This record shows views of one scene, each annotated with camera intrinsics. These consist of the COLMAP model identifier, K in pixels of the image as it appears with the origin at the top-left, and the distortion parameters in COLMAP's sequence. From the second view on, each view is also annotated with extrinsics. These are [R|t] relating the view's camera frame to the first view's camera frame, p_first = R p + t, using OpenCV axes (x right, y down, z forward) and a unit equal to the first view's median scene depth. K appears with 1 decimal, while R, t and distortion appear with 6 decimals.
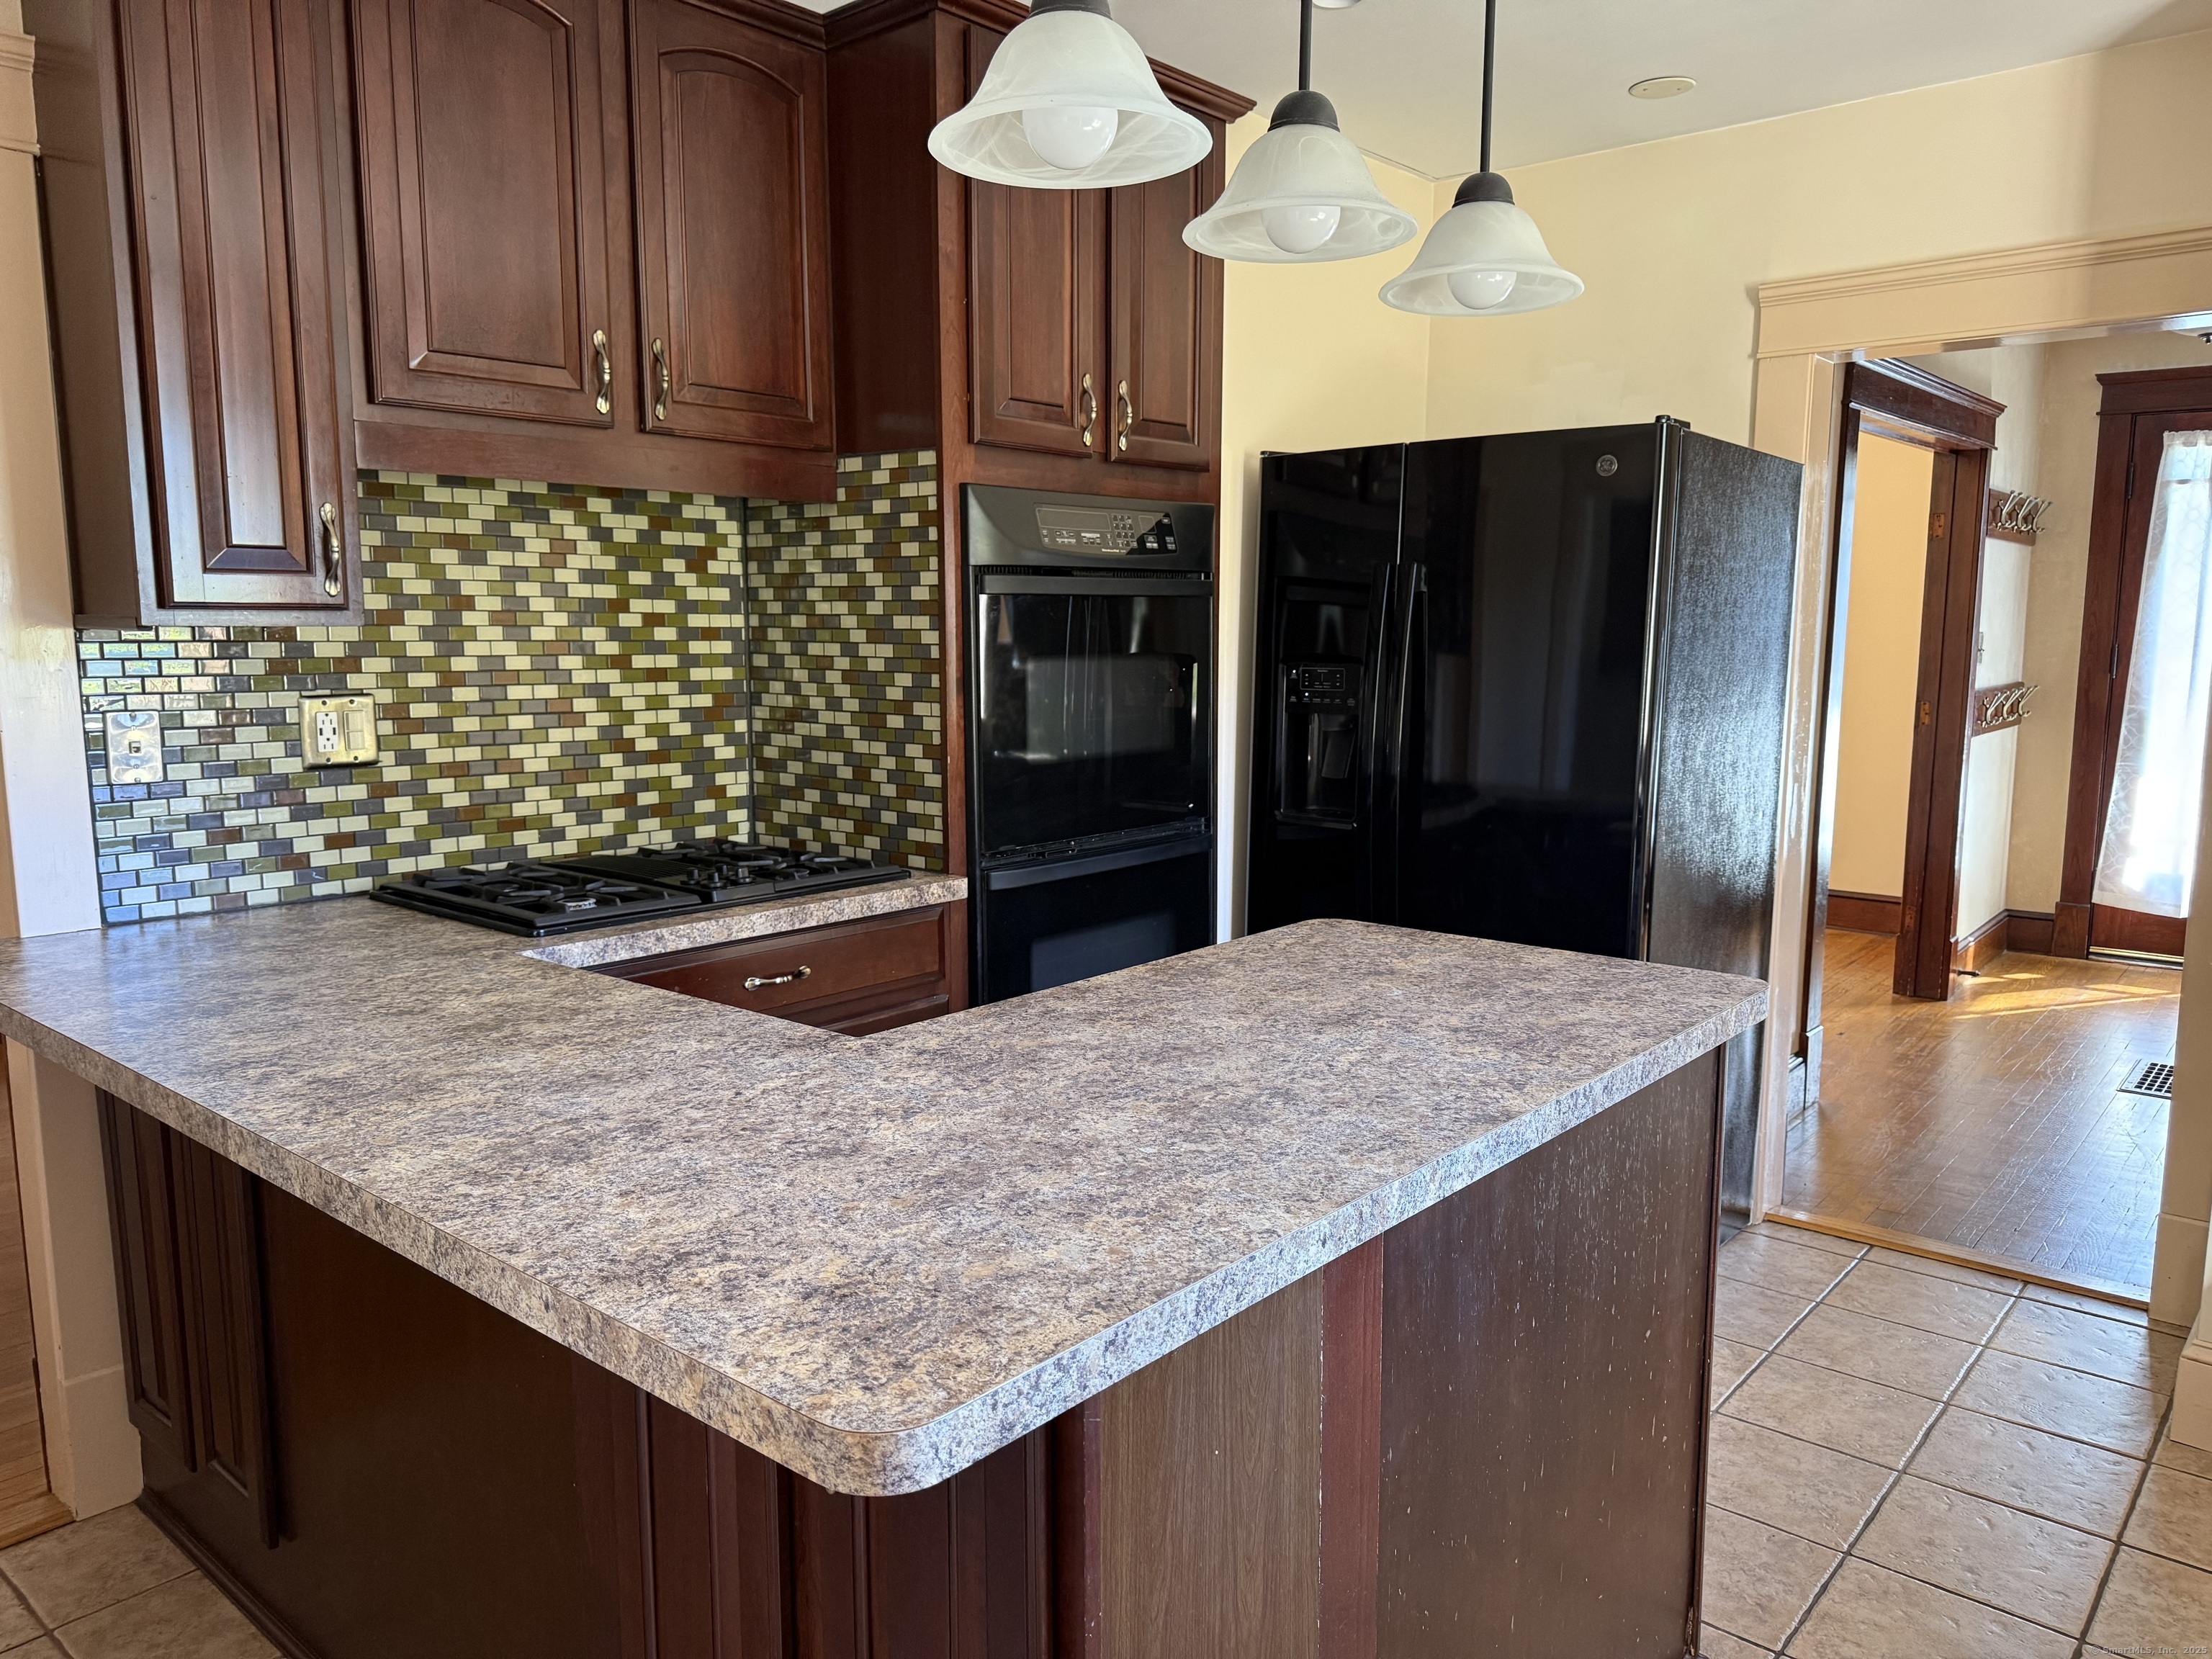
lens RADIAL K [[1554.8, 0, 1137.0], [0, 1554.8, 833.8], [0, 0, 1]] dist [0.098638, -0.111996]
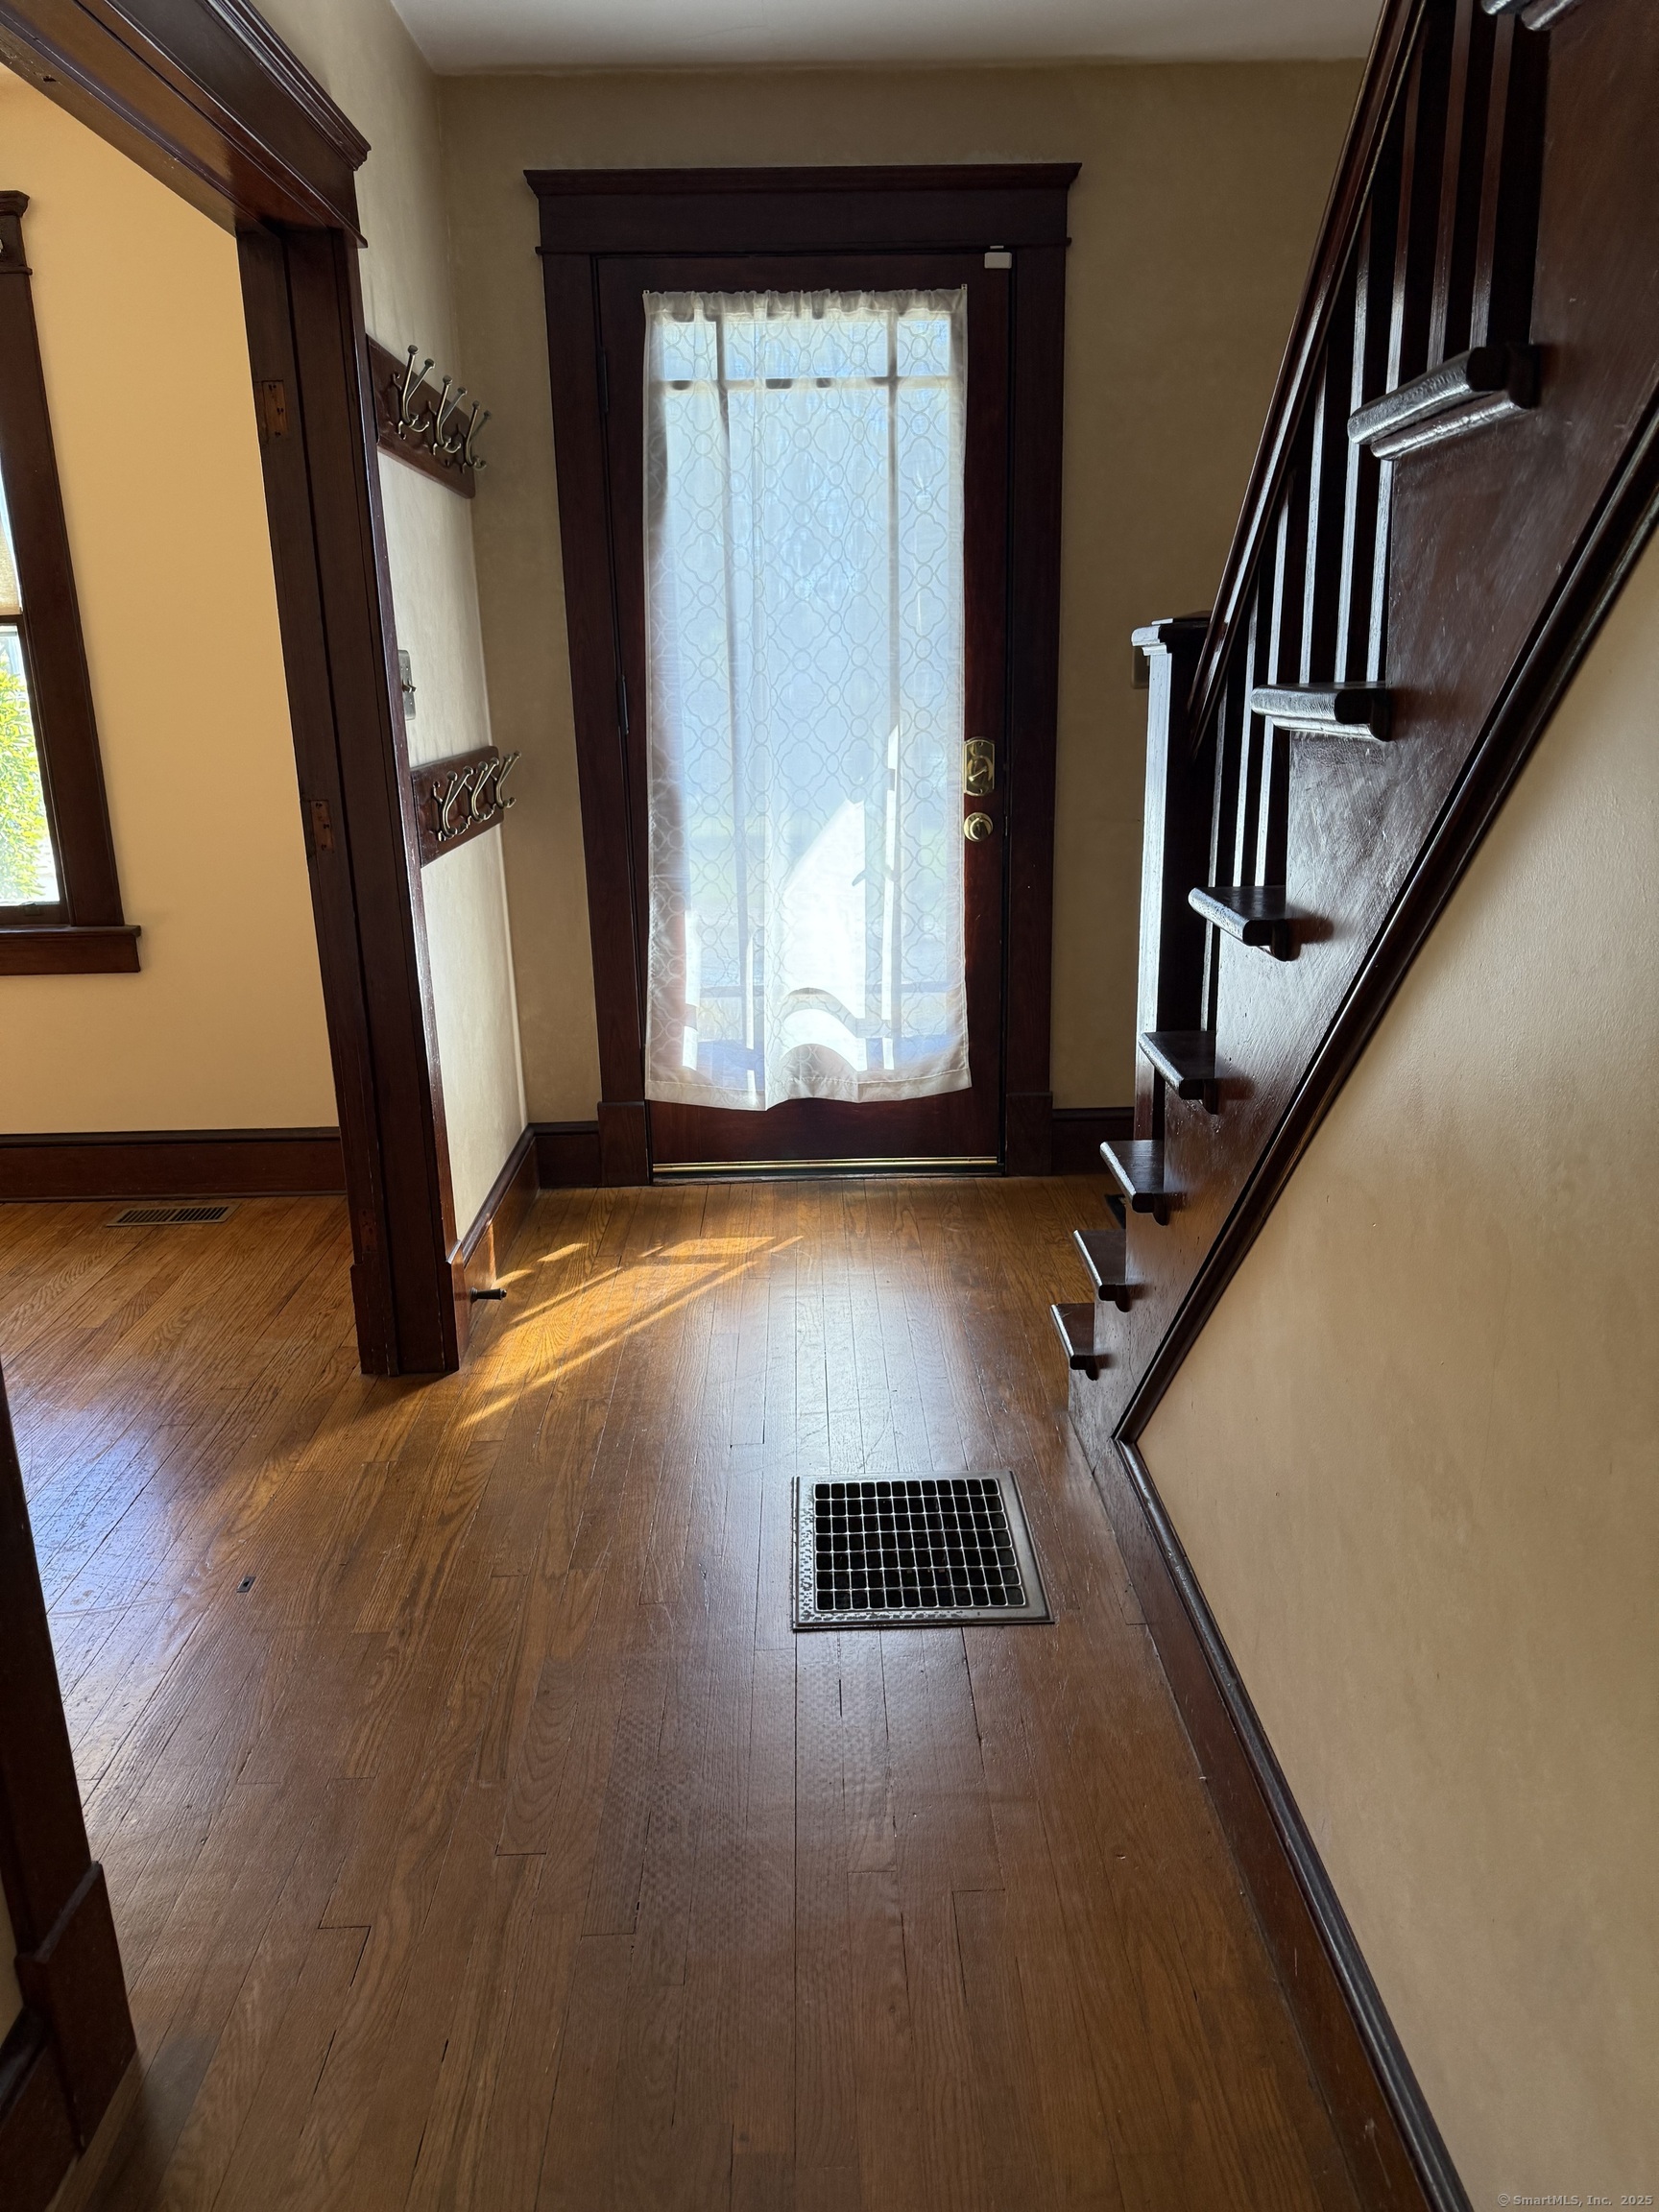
lens RADIAL K [[1565.1, 0, 838.8], [0, 1565.1, 1112.0], [0, 0, 1]] dist [0.100945, -0.129954]
pose [[0.756625, -0.194753, 0.624172, 0.580792], [0.112177, 0.979121, 0.169522, -0.106193], [-0.644155, -0.058247, 0.762674, 1.023295]]
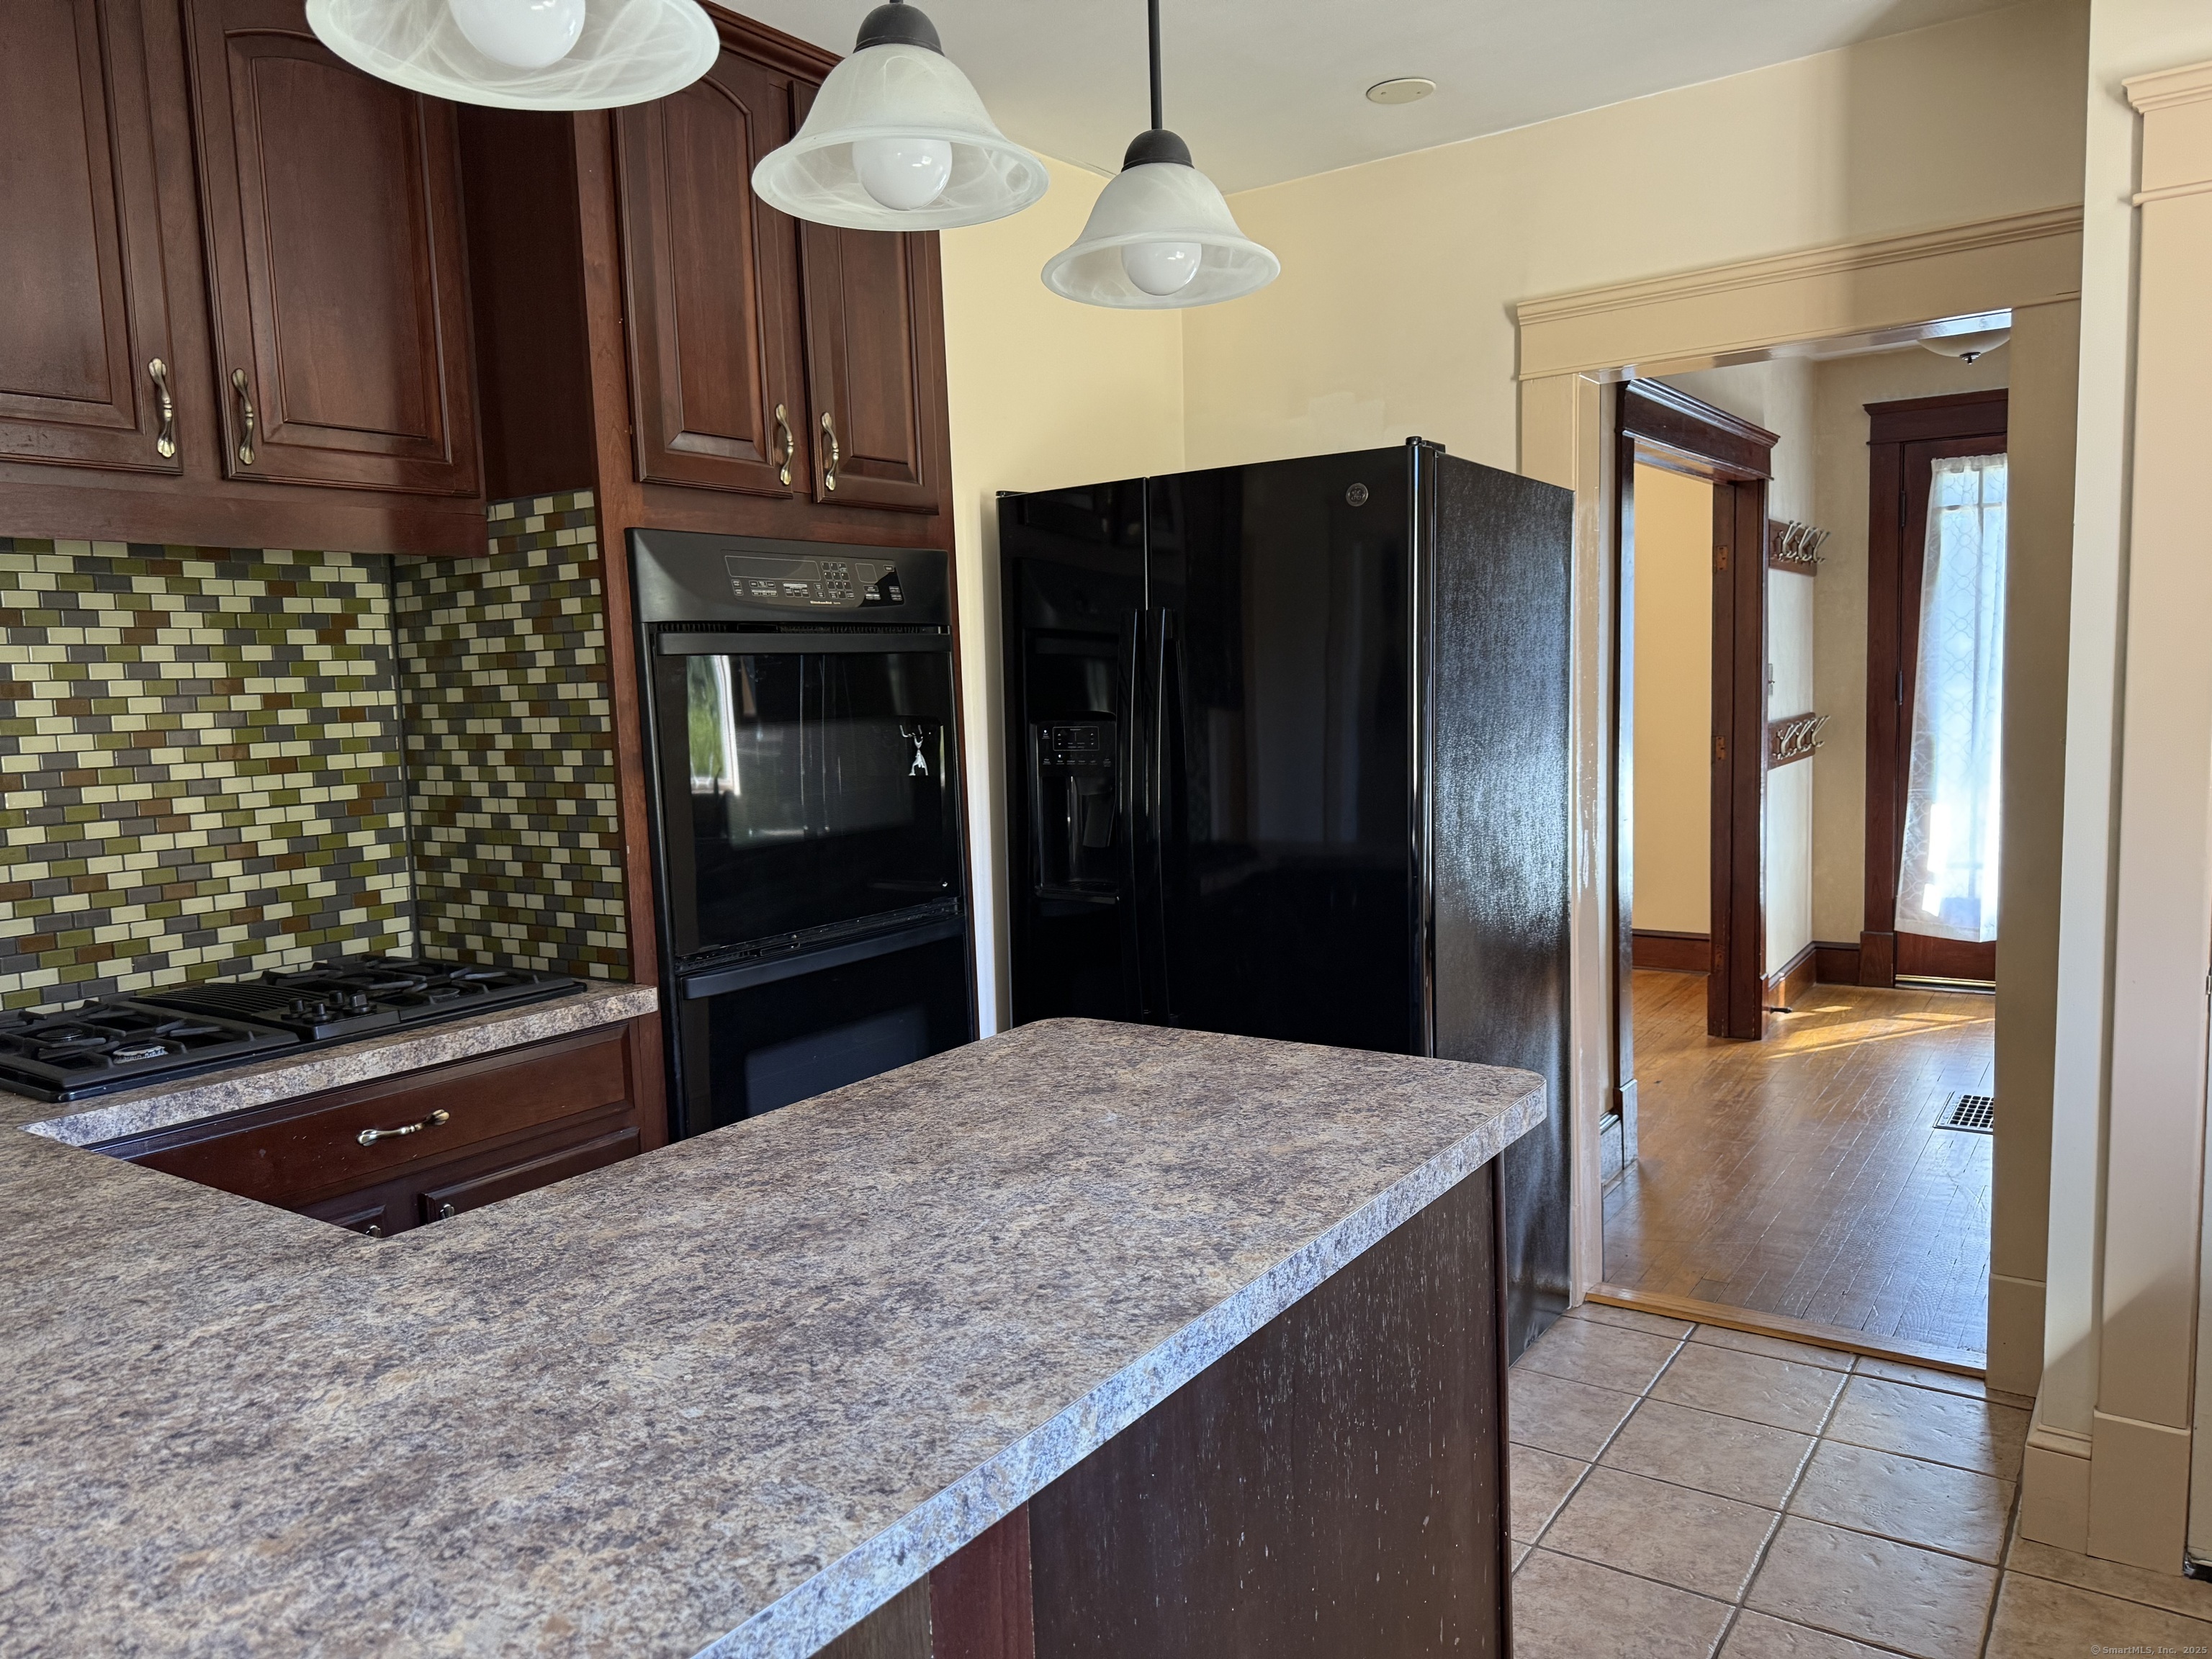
lens RADIAL K [[1565.1, 0, 1113.2], [0, 1565.1, 840.9], [0, 0, 1]] dist [0.100945, -0.129954]
pose [[0.994910, -0.046978, 0.089144, 0.062005], [0.050058, 0.998213, -0.032637, -0.010167], [-0.087451, 0.036933, 0.995484, 0.106491]]
